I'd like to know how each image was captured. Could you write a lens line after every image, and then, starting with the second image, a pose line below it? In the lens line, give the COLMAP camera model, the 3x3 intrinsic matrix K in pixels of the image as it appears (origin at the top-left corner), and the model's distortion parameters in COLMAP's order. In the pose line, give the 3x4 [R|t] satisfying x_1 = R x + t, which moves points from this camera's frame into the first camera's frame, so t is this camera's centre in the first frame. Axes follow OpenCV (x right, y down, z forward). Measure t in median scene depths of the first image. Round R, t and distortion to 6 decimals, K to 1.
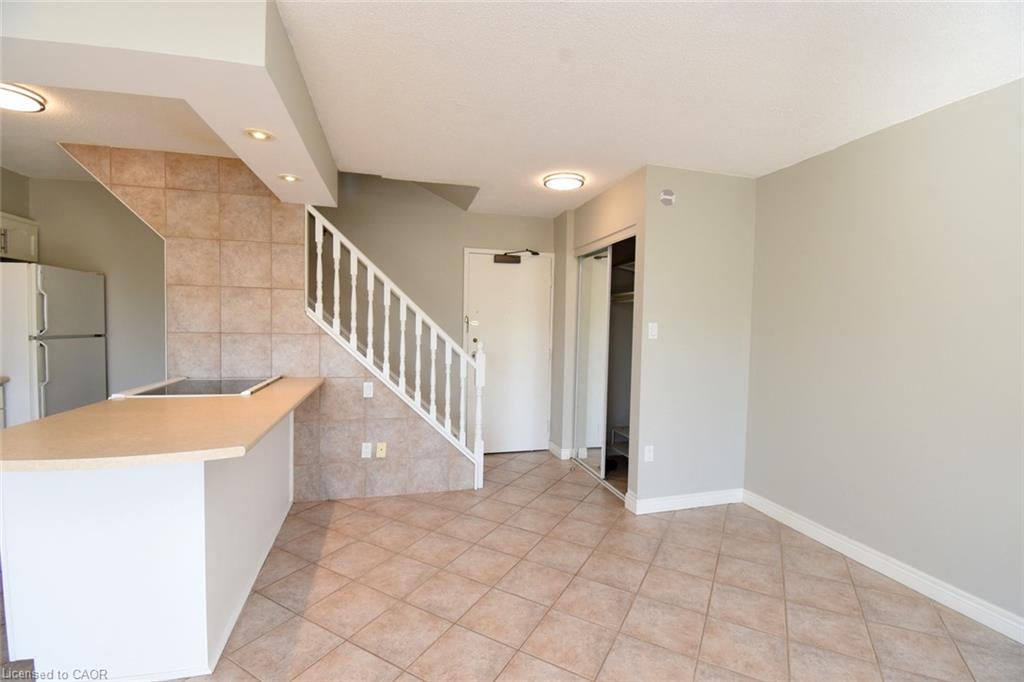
lens RADIAL K [[453.9, 0, 519.3], [0, 453.9, 346.6], [0, 0, 1]] dist [0.001456, -0.014304]
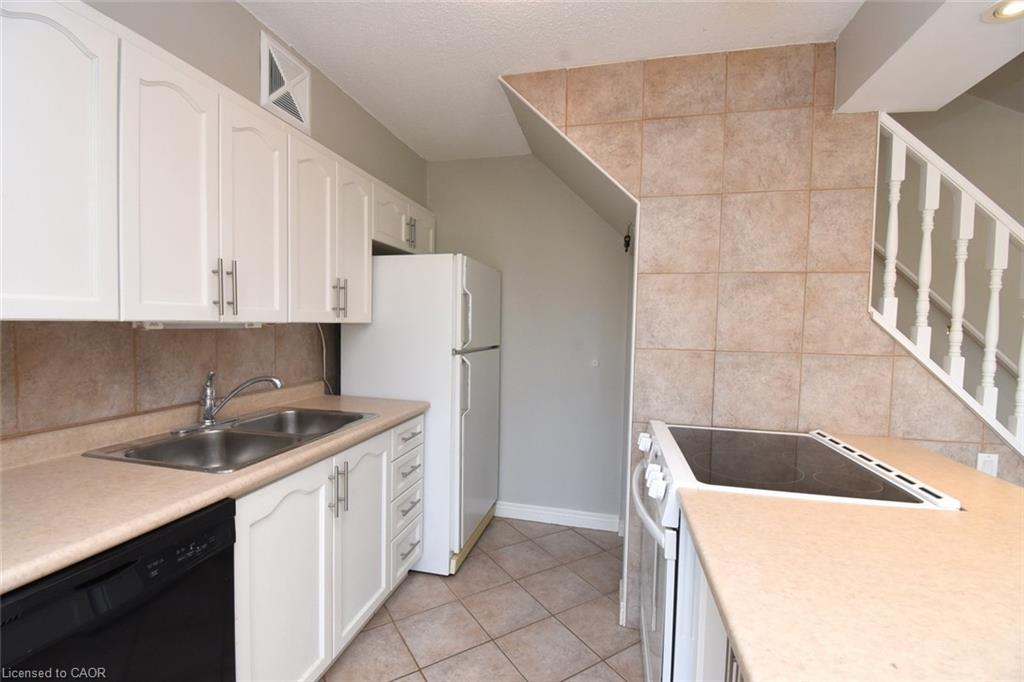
lens RADIAL K [[453.9, 0, 502.7], [0, 453.9, 344.6], [0, 0, 1]] dist [0.001456, -0.014304]
pose [[0.876033, 0.019132, -0.481872, -0.587207], [-0.021193, 0.999775, 0.001167, -0.031455], [0.481786, 0.009190, 0.876241, 0.323823]]
